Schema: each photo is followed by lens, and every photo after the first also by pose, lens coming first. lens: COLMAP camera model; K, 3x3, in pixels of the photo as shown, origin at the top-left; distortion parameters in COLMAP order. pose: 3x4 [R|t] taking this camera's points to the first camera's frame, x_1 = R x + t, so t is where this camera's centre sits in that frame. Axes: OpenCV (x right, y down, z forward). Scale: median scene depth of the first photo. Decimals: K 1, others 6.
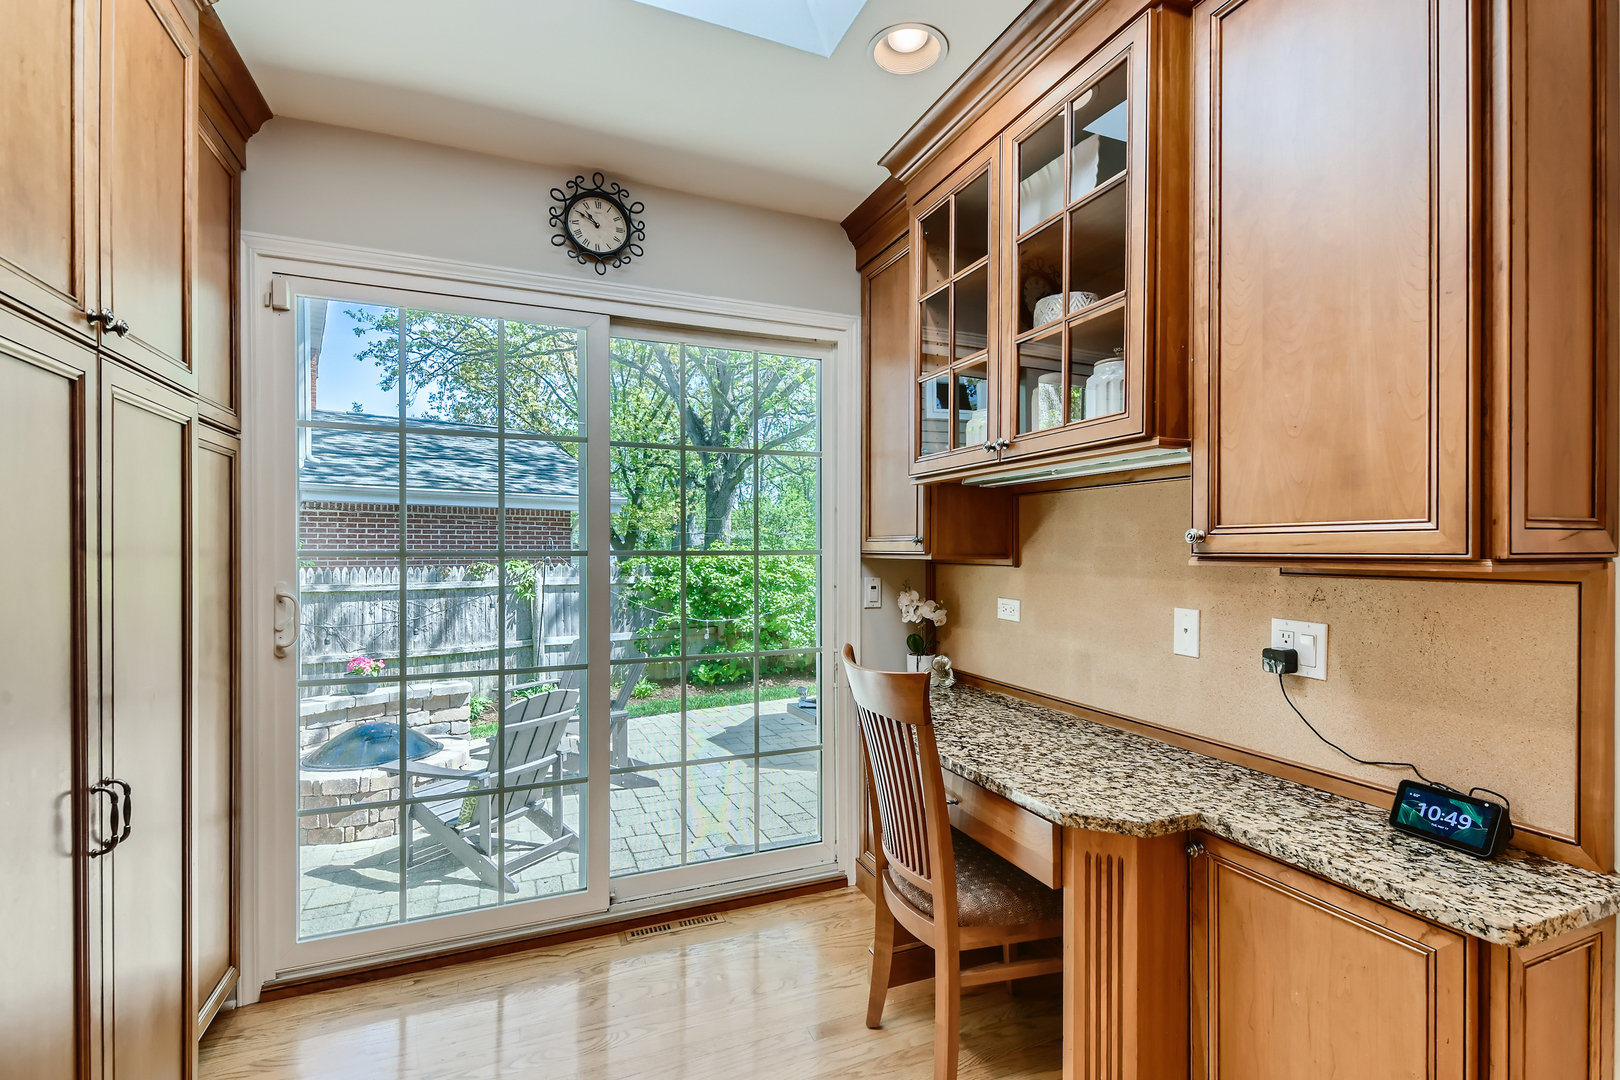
lens RADIAL K [[746.4, 0, 810.4], [0, 746.4, 551.1], [0, 0, 1]] dist [0.010270, -0.003979]
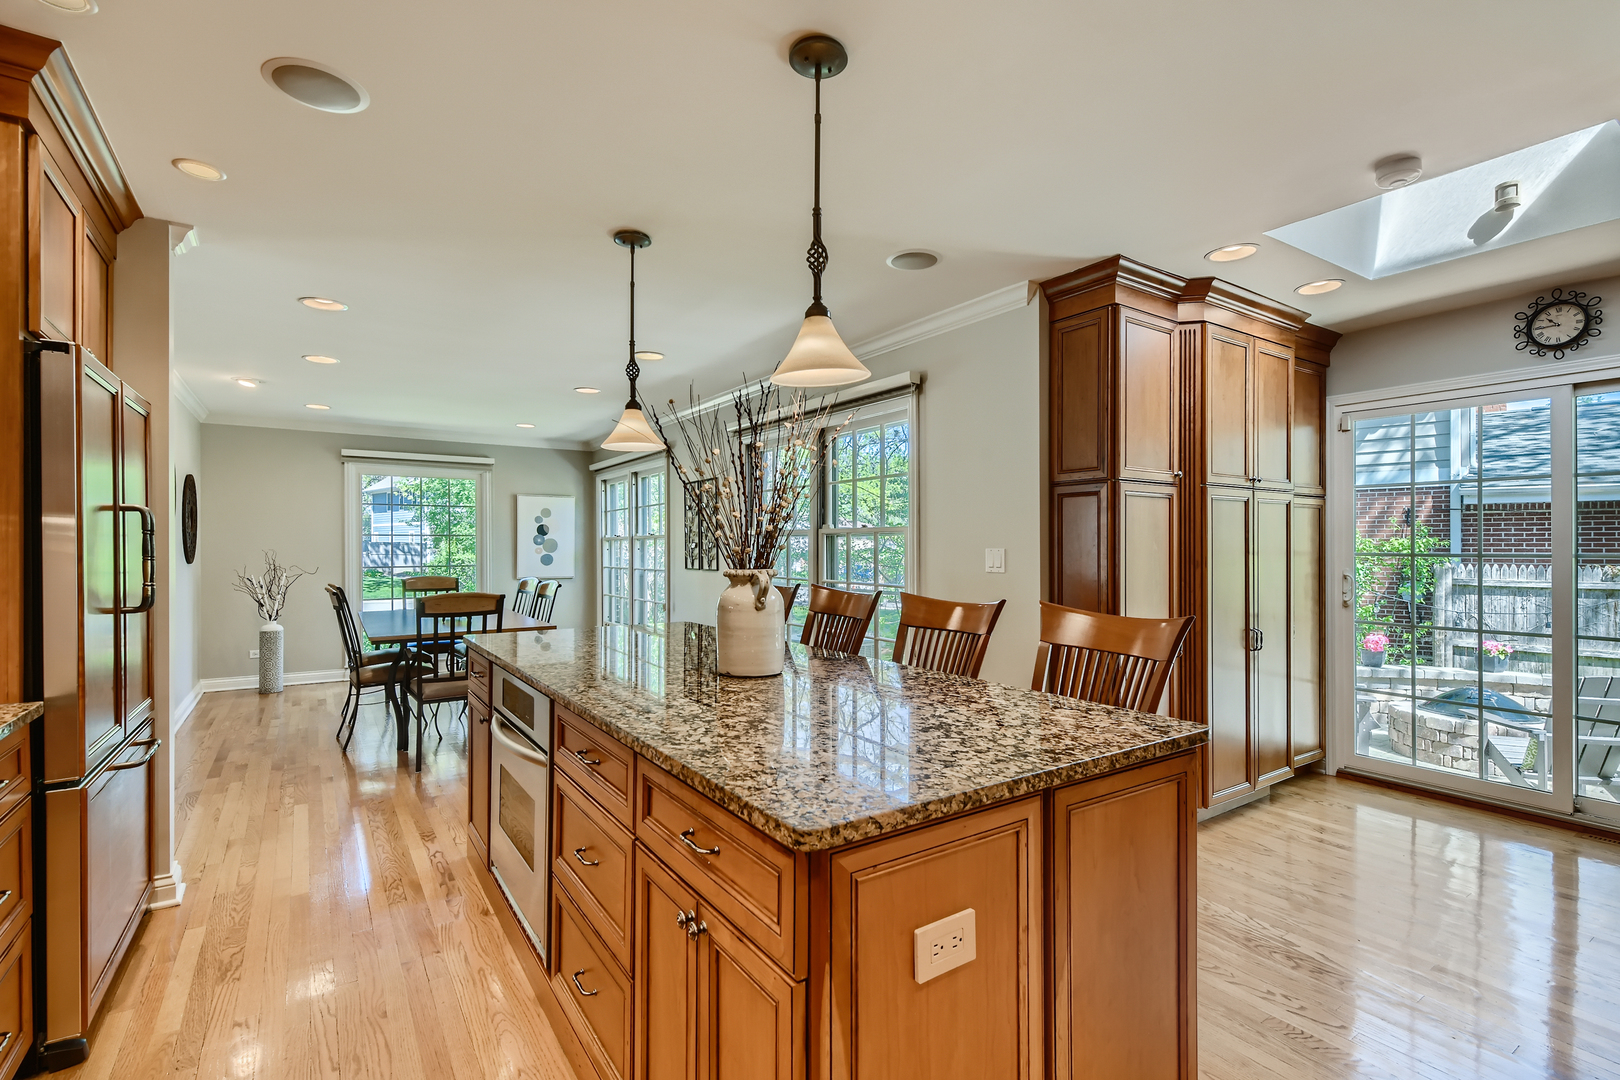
lens RADIAL K [[746.4, 0, 817.4], [0, 746.4, 552.1], [0, 0, 1]] dist [0.010270, -0.003979]
pose [[0.205963, 0.002040, -0.978558, 0.827637], [0.004090, 0.999987, 0.002946, -0.012123], [0.978551, -0.004609, 0.205952, -0.677427]]
